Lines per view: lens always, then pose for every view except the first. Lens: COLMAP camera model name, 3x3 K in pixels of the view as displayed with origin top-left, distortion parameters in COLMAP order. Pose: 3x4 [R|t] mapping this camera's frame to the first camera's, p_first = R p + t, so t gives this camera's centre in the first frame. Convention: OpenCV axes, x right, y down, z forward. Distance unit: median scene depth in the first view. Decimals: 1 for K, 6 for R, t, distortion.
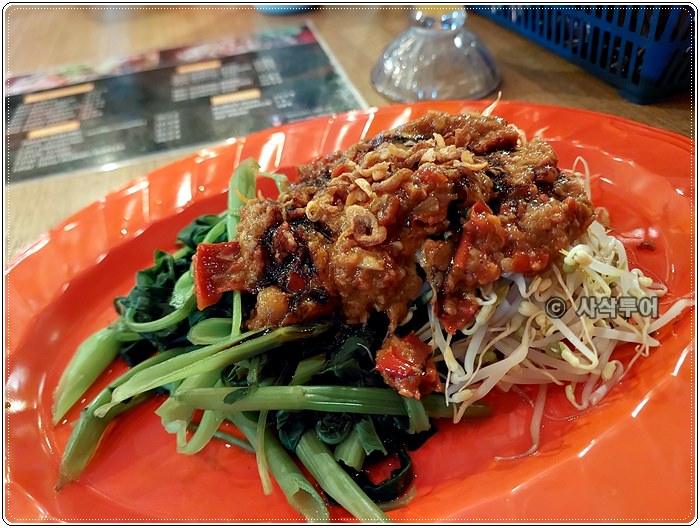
lens RADIAL K [[458.9, 0, 348.1], [0, 458.9, 266.0], [0, 0, 1]] dist [0.053973, -0.123556]
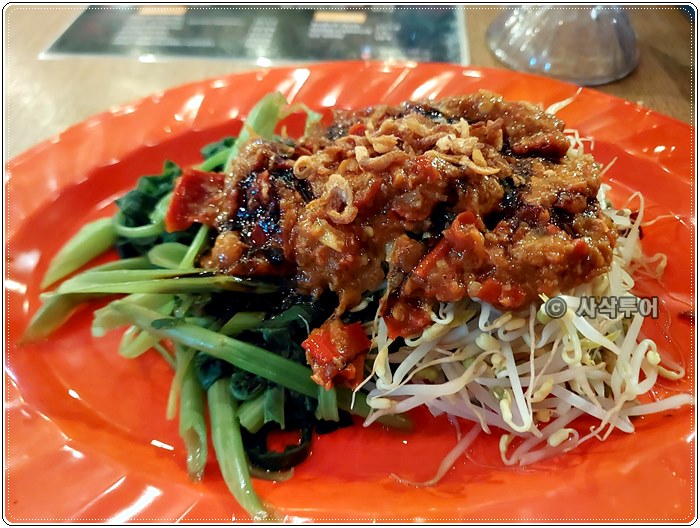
lens RADIAL K [[458.9, 0, 348.1], [0, 458.9, 266.0], [0, 0, 1]] dist [0.053973, -0.123556]
pose [[0.931403, 0.318573, -0.176068, 0.252734], [-0.291140, 0.942355, 0.164936, -0.117197], [0.218462, -0.102362, 0.970462, 0.090052]]
